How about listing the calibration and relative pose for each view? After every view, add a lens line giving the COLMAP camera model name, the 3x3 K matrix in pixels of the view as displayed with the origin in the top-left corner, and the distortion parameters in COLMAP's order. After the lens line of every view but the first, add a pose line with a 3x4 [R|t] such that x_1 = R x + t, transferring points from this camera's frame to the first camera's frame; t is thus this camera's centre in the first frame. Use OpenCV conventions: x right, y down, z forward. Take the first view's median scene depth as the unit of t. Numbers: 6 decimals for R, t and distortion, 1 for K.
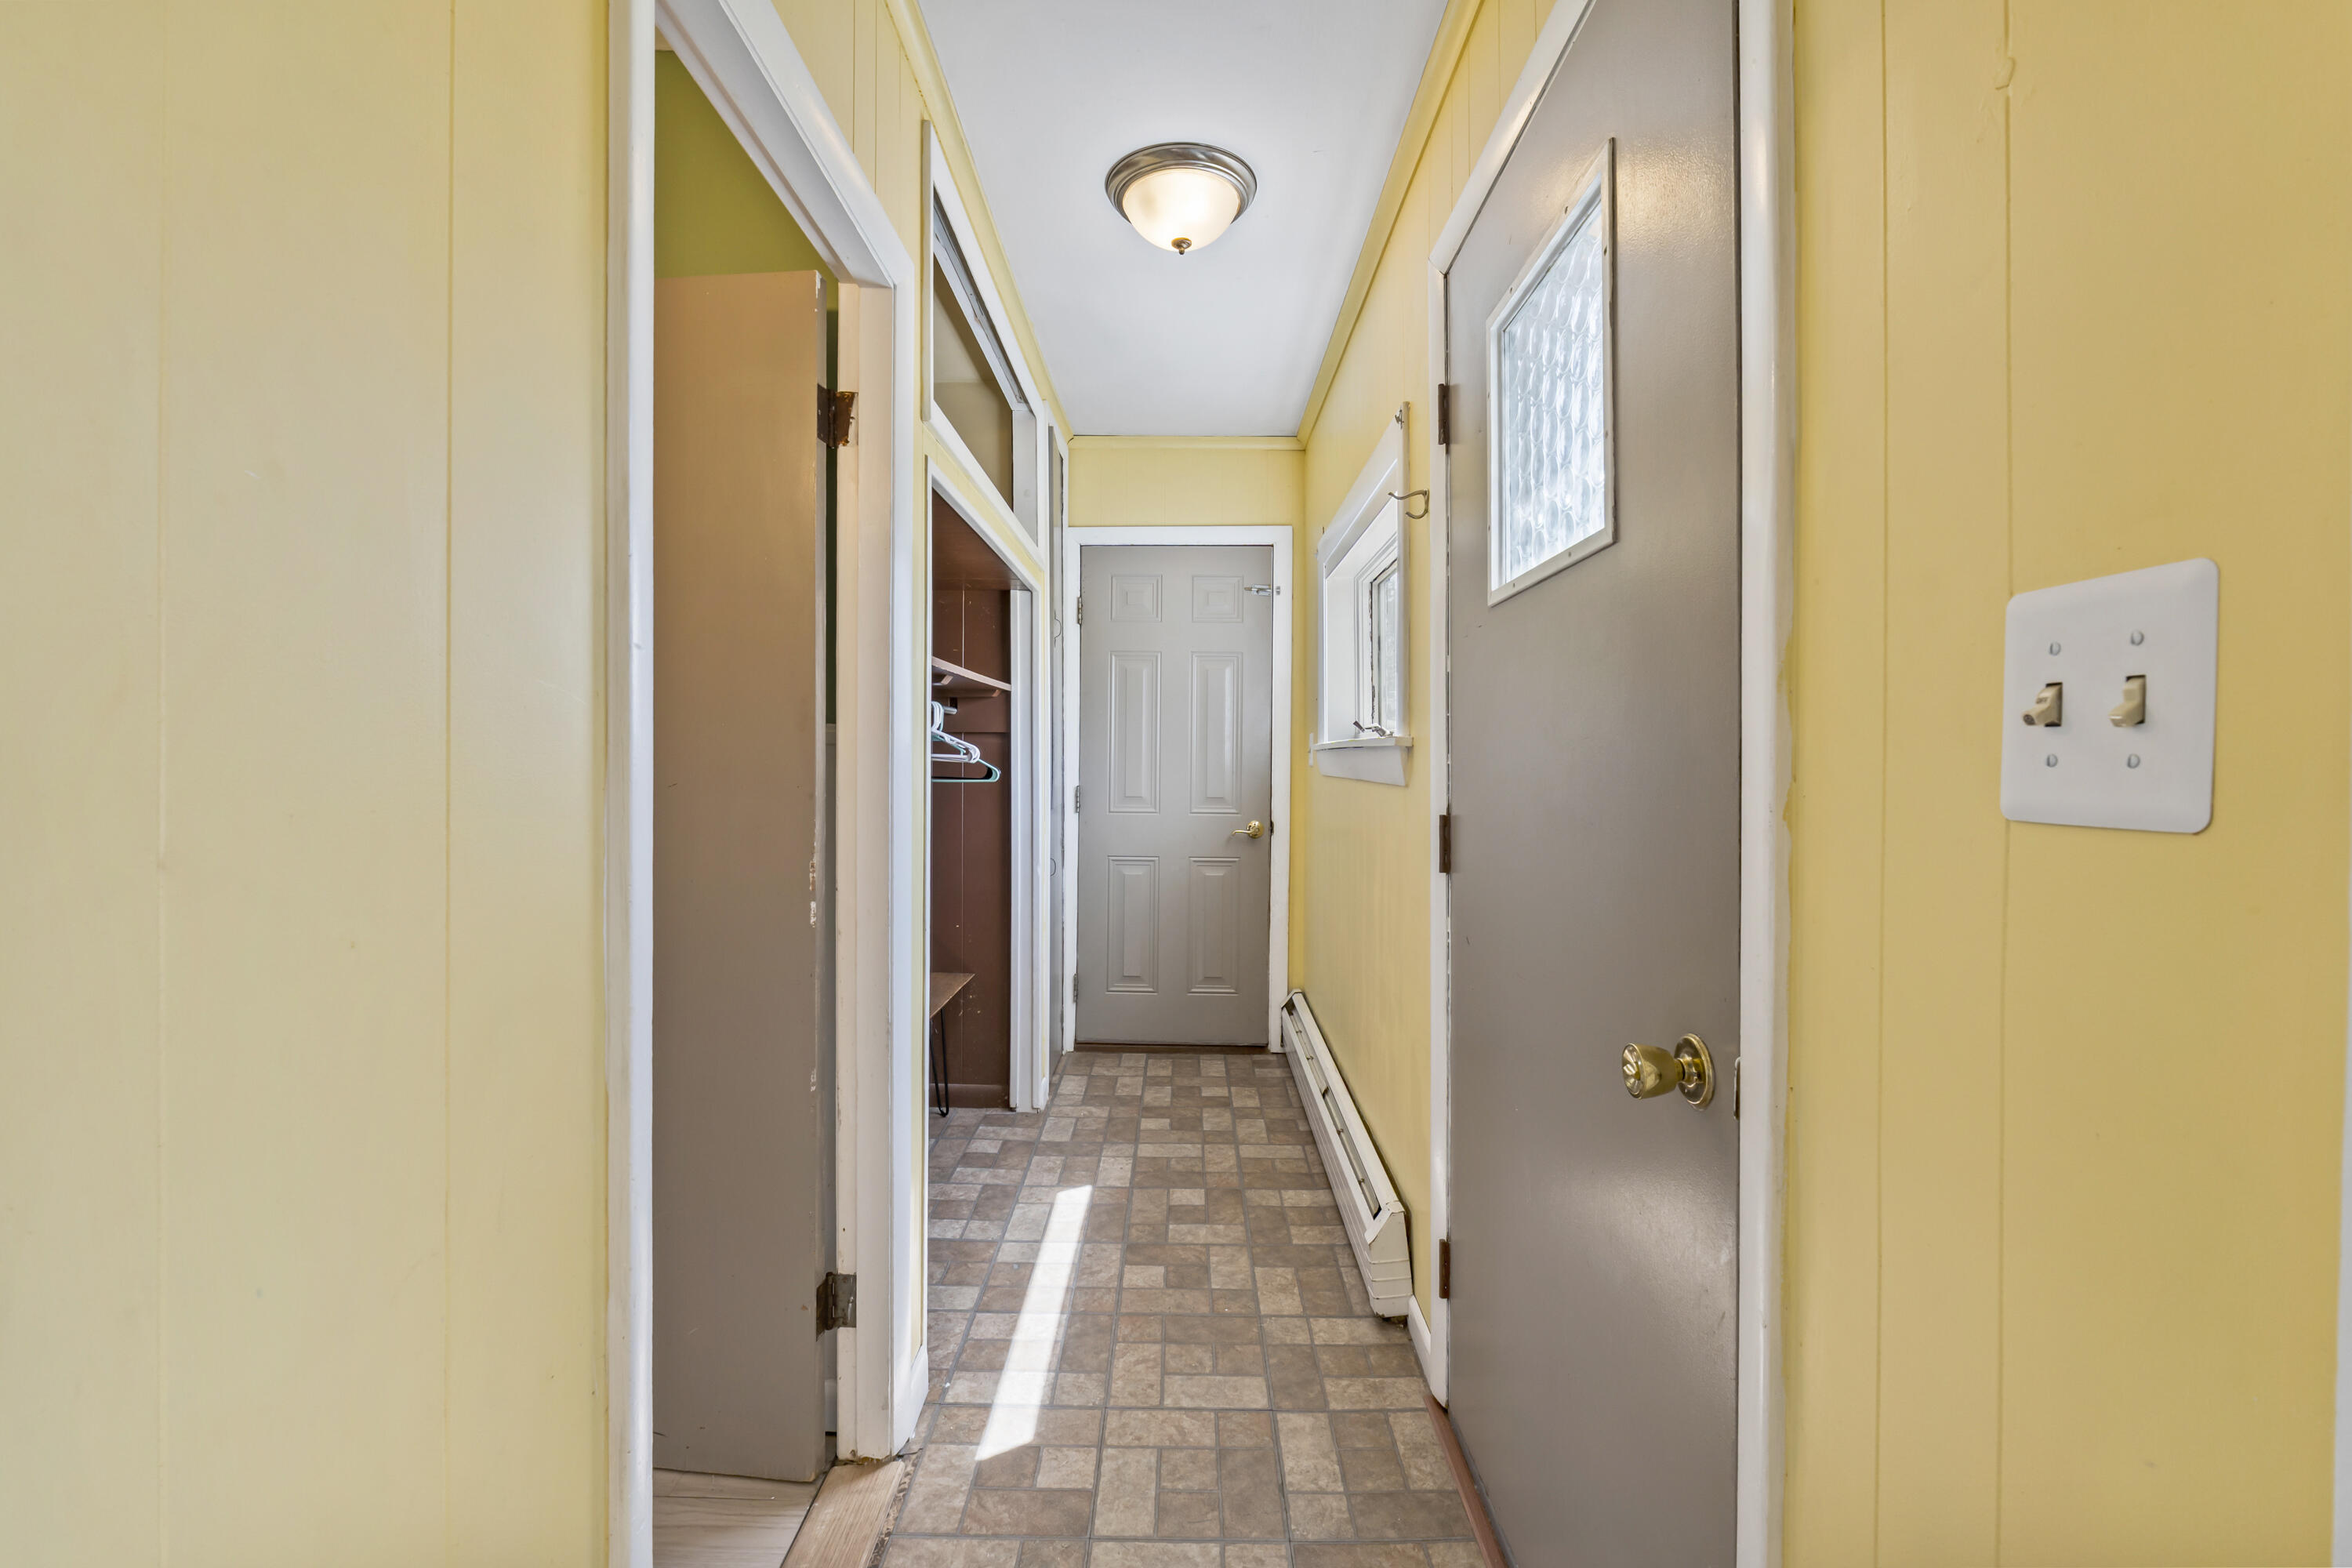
lens RADIAL K [[1011.0, 0, 1167.0], [0, 1011.0, 752.1], [0, 0, 1]] dist [-0.000230, -0.000381]
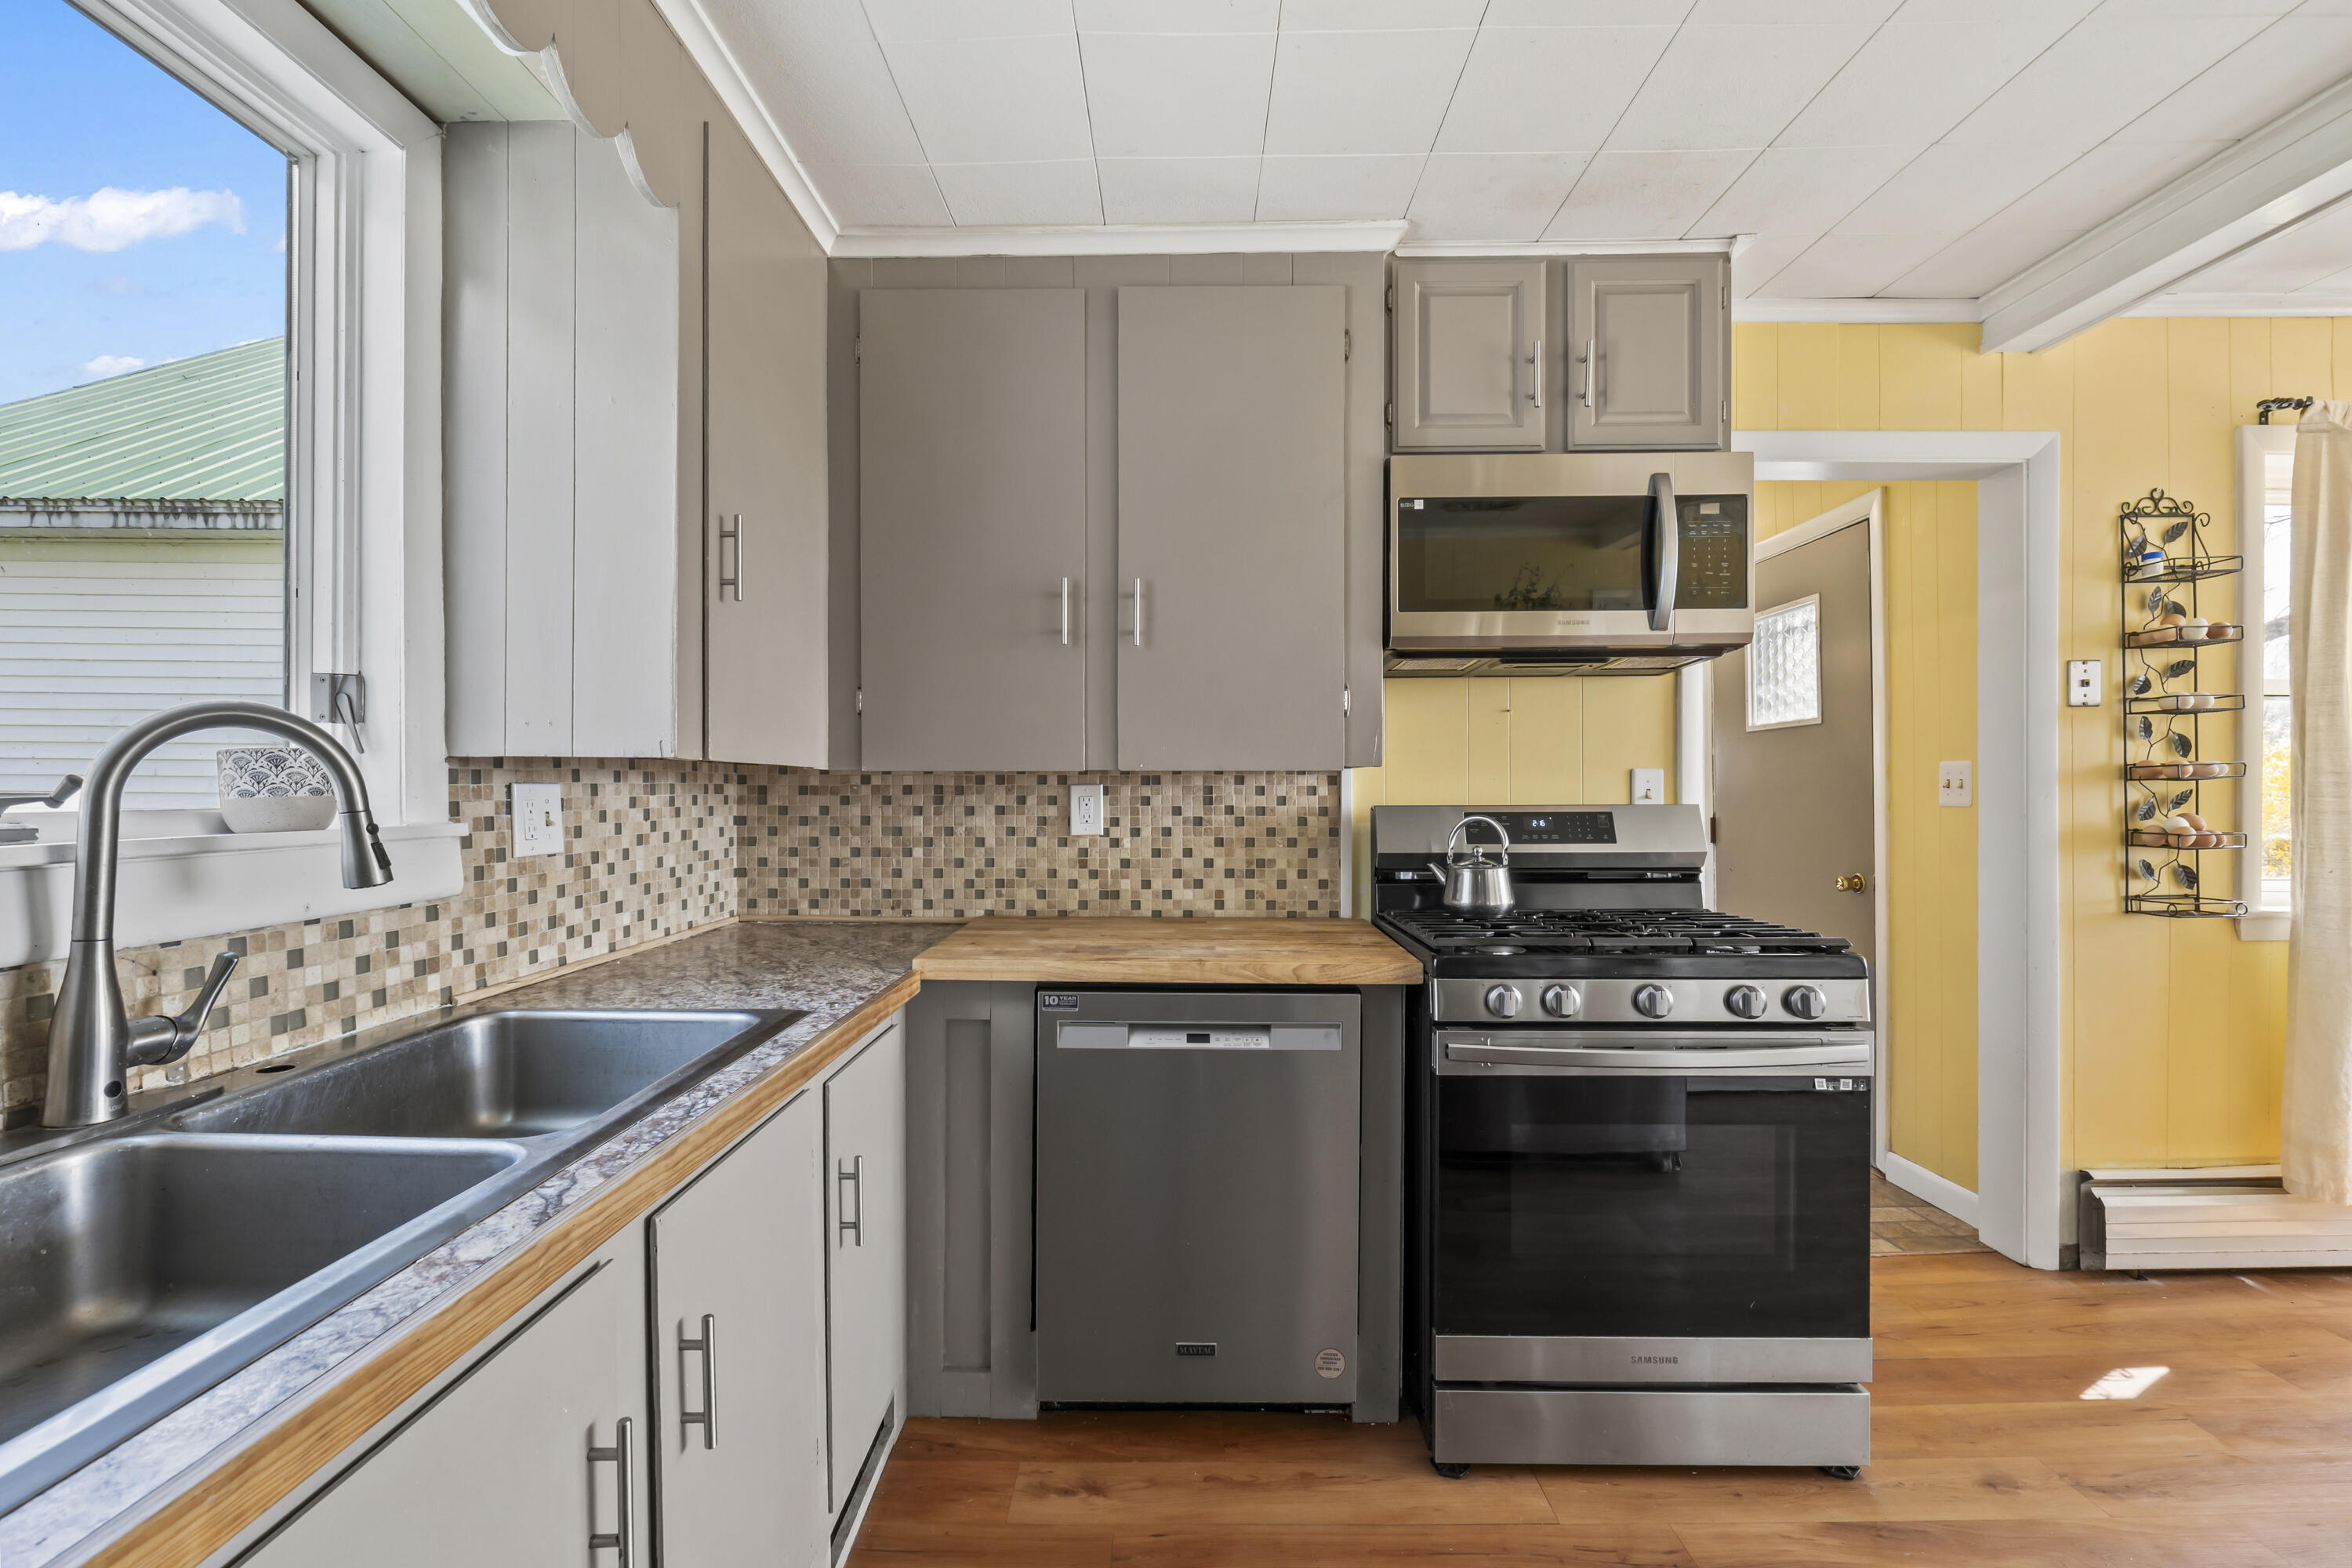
lens RADIAL K [[1005.6, 0, 1176.6], [0, 1005.6, 800.3], [0, 0, 1]] dist [-0.000963, -0.000137]
pose [[0.999814, -0.004232, 0.018793, -3.217323], [0.003963, 0.999890, 0.014326, -0.050518], [-0.018851, -0.014249, 0.999721, -4.126409]]
